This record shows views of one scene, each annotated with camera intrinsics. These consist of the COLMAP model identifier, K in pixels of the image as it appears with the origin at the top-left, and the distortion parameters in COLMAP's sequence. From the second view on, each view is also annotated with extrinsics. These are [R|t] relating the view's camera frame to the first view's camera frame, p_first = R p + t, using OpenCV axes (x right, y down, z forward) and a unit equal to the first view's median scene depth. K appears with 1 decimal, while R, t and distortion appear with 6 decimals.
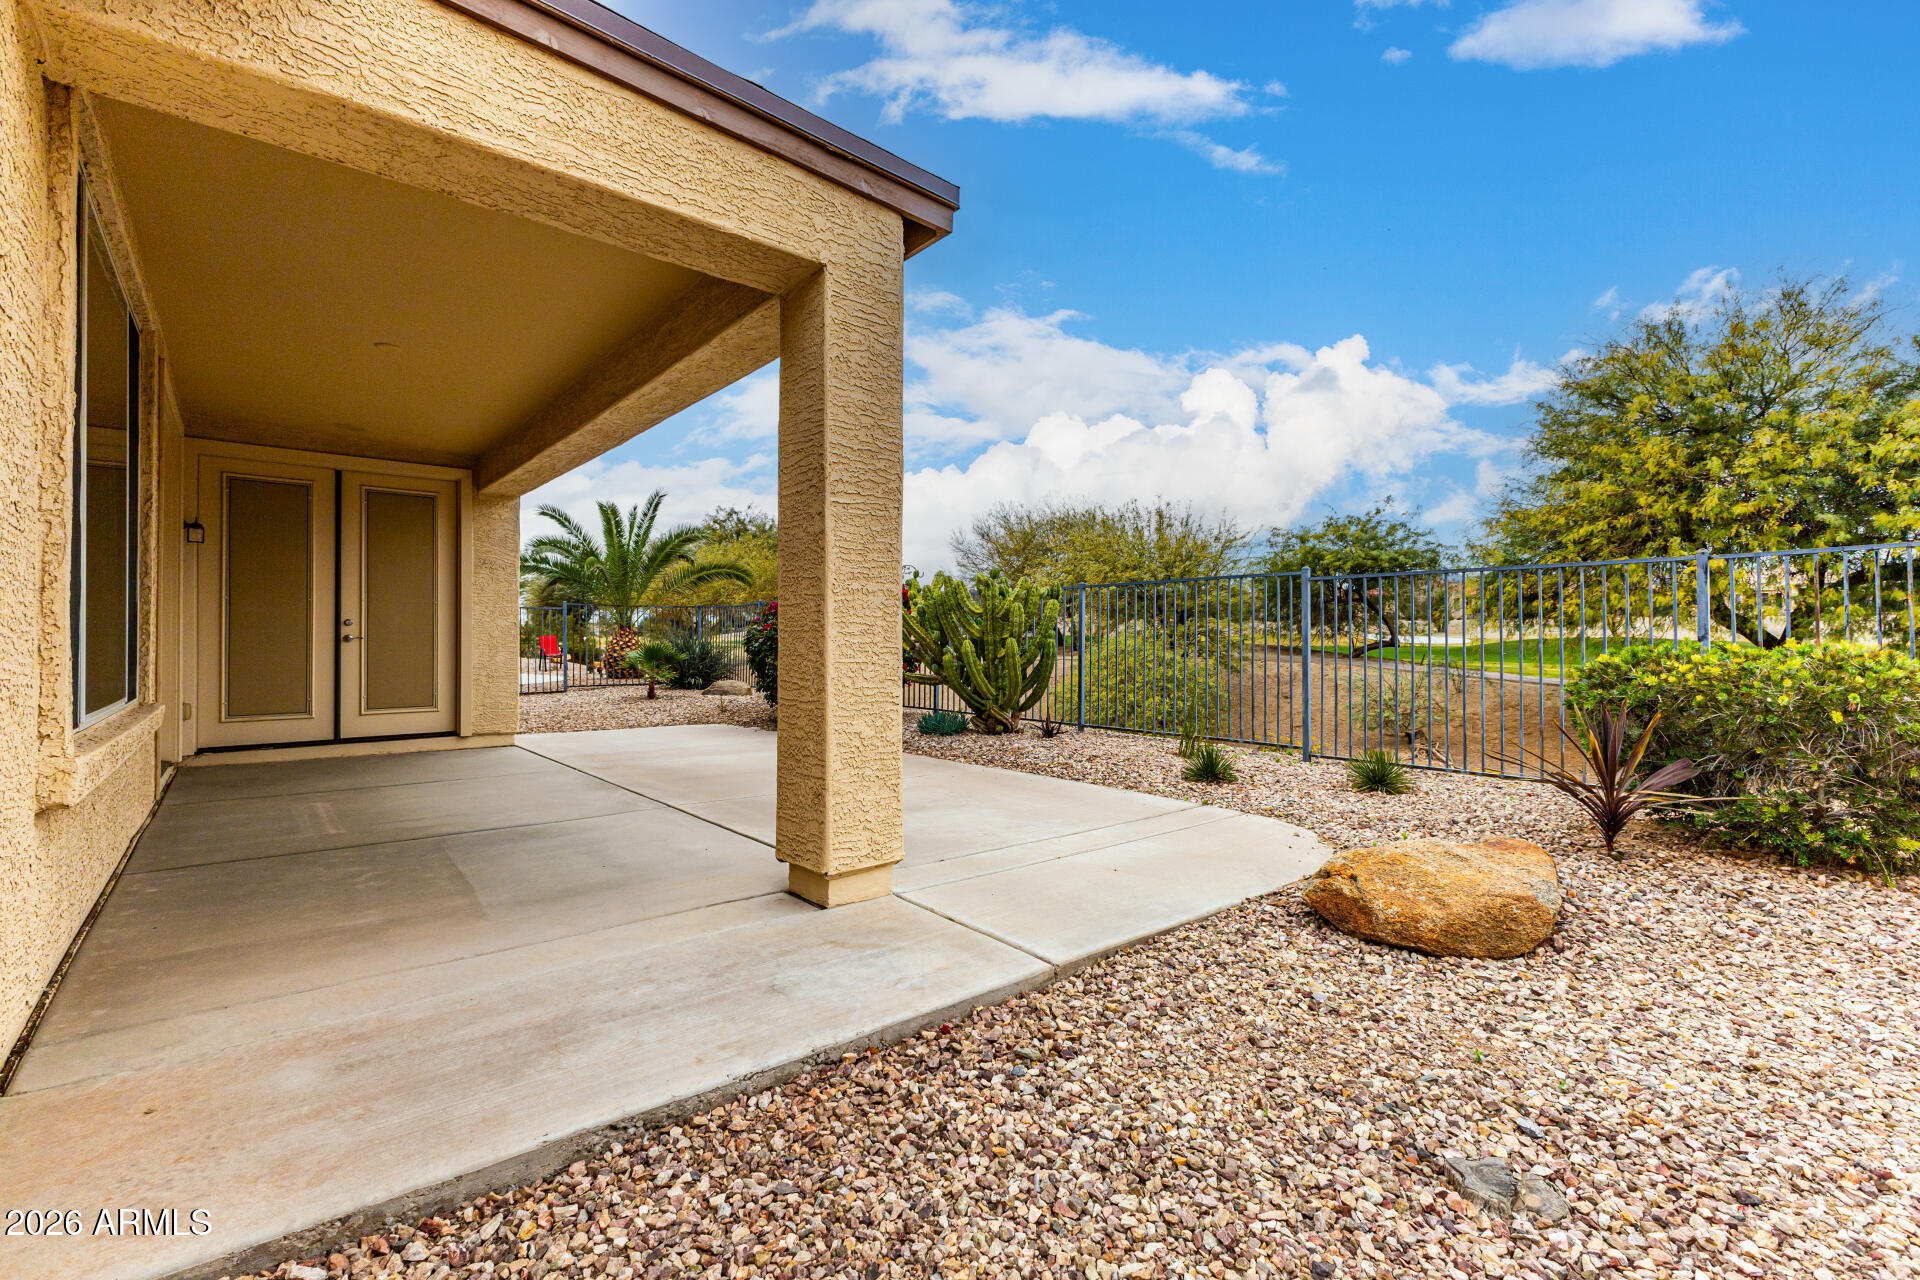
lens RADIAL K [[827.3, 0, 968.0], [0, 827.3, 637.5], [0, 0, 1]] dist [0.005042, -0.001960]
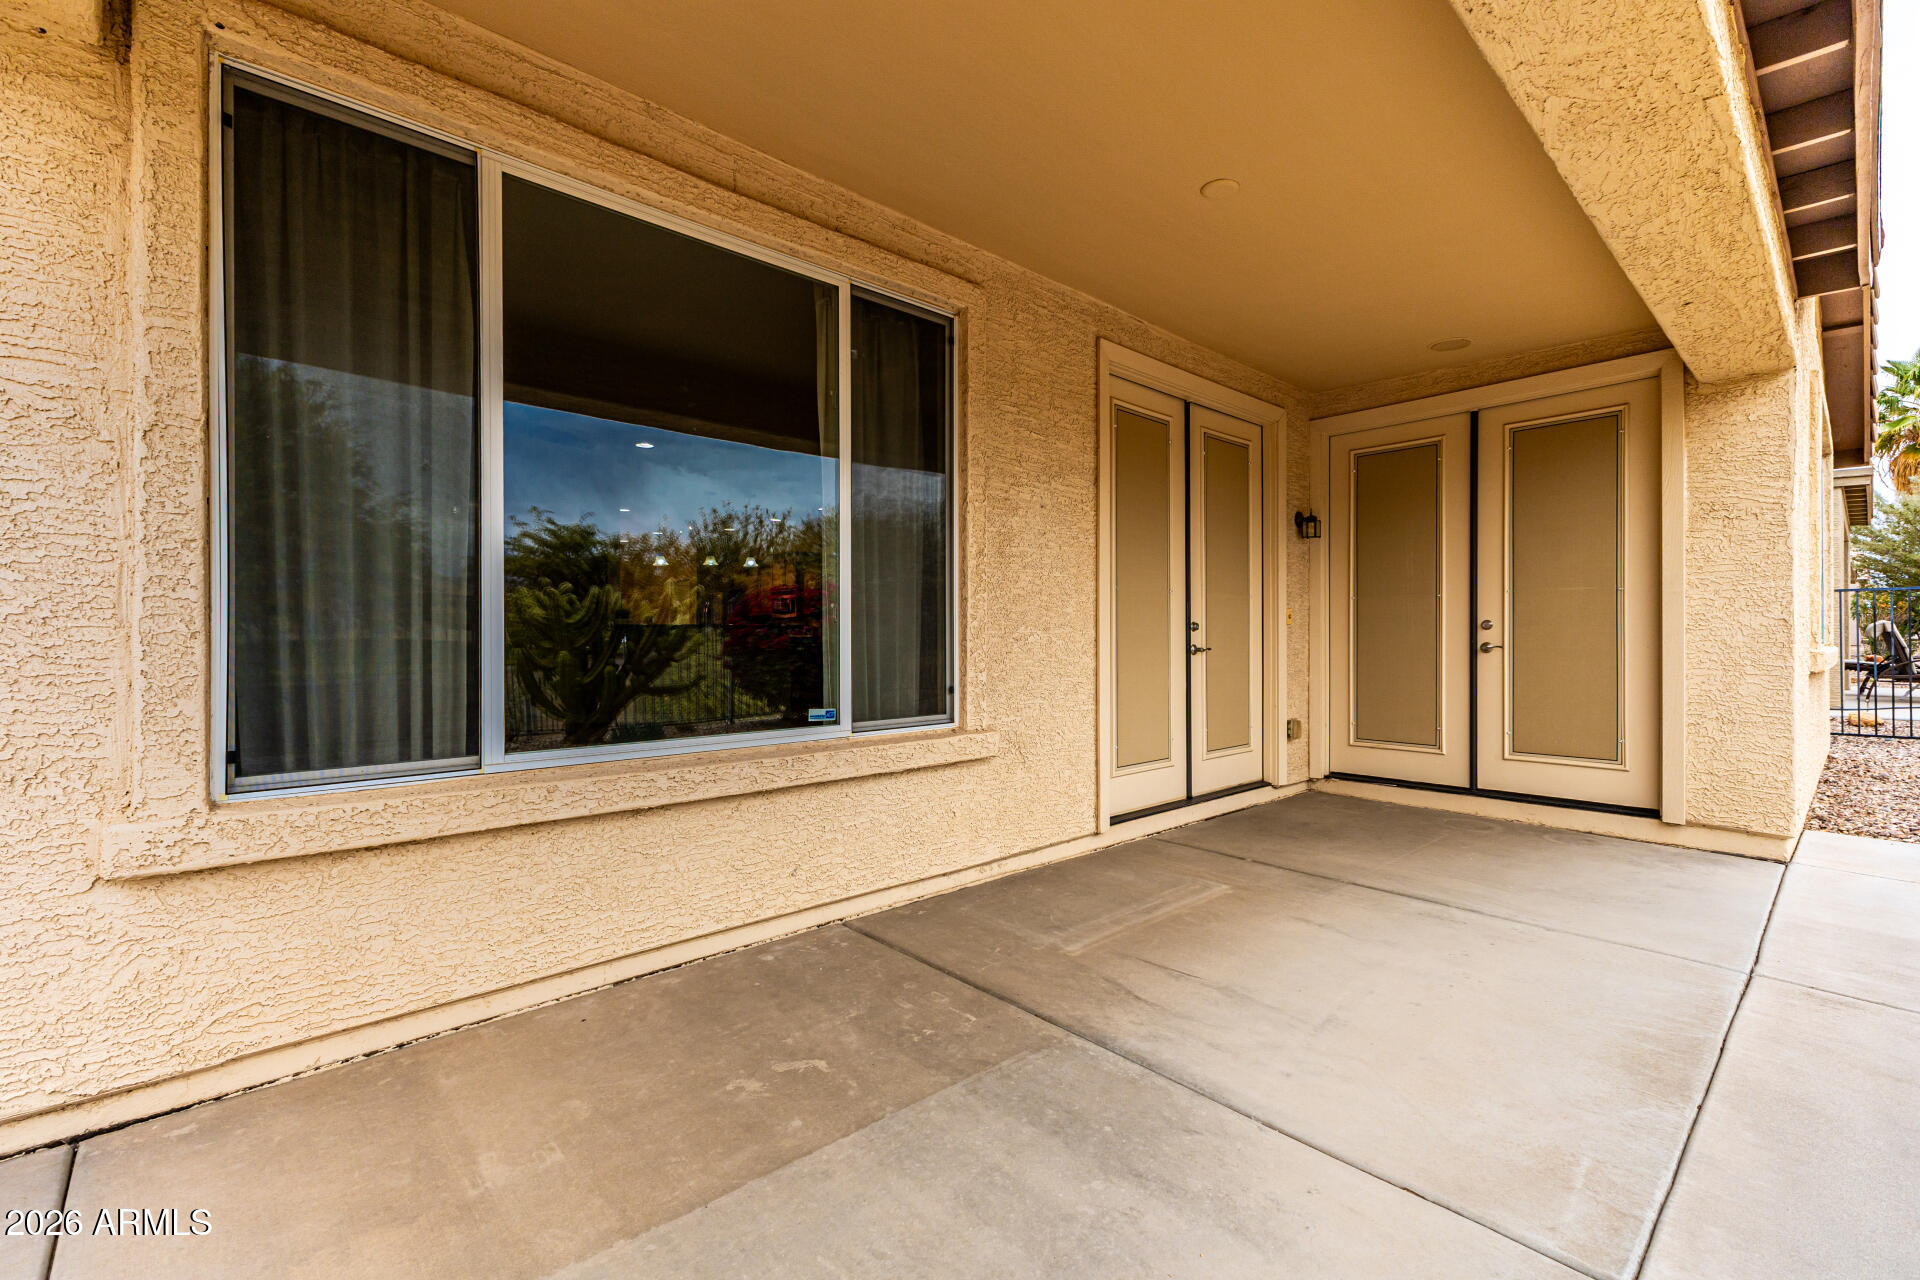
lens RADIAL K [[827.3, 0, 958.2], [0, 827.3, 633.2], [0, 0, 1]] dist [0.005042, -0.001960]
pose [[0.024552, -0.002228, -0.999696, -0.060093], [0.006621, 0.999976, -0.002066, -0.012907], [0.999677, -0.006568, 0.024566, 0.550383]]
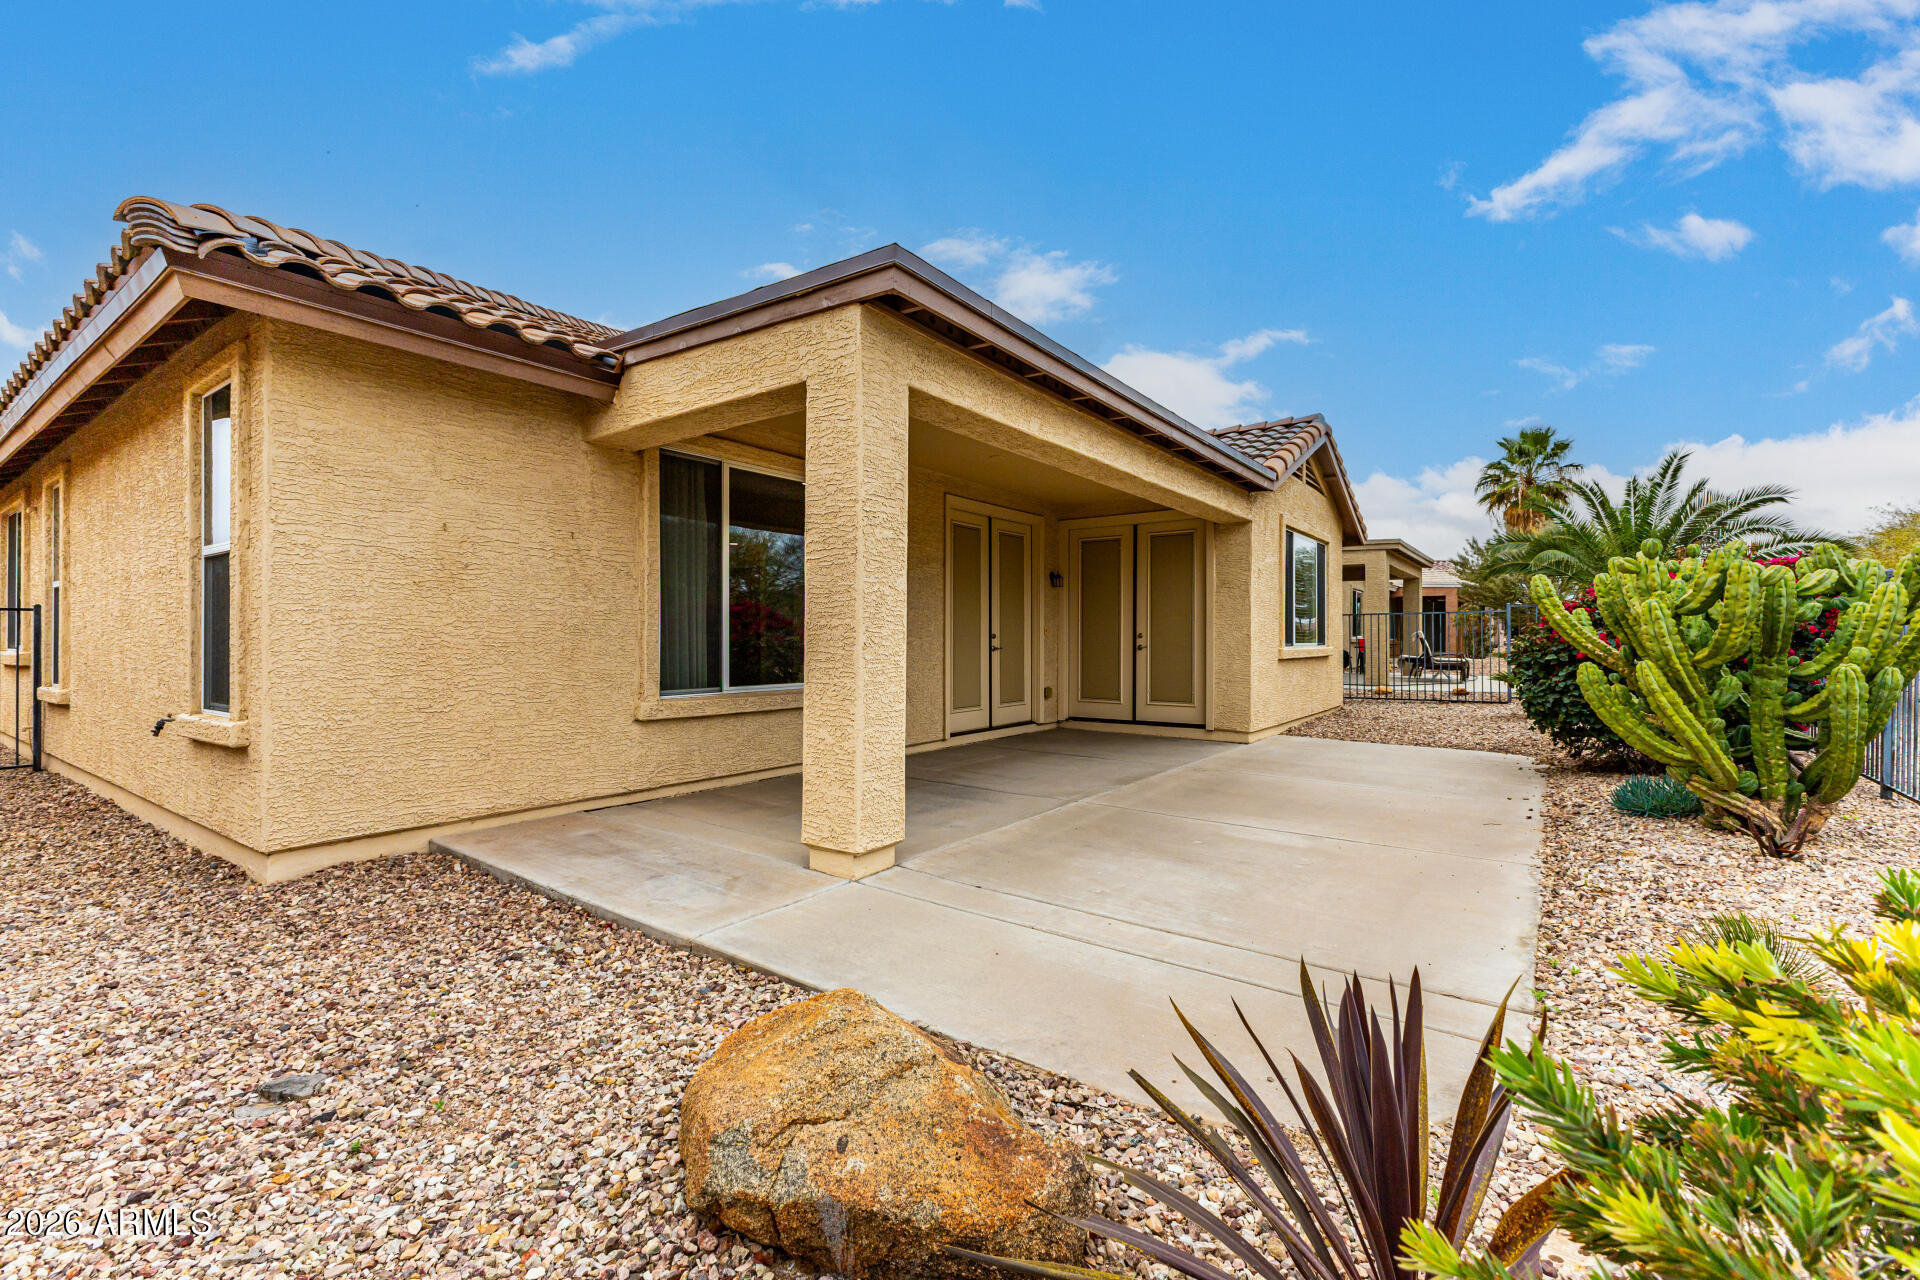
lens RADIAL K [[827.3, 0, 957.2], [0, 827.3, 636.0], [0, 0, 1]] dist [0.005042, -0.001960]
pose [[0.225773, -0.002093, -0.974178, 0.516562], [0.004810, 0.999988, -0.001033, -0.017967], [0.974168, -0.004453, 0.225780, 0.413221]]
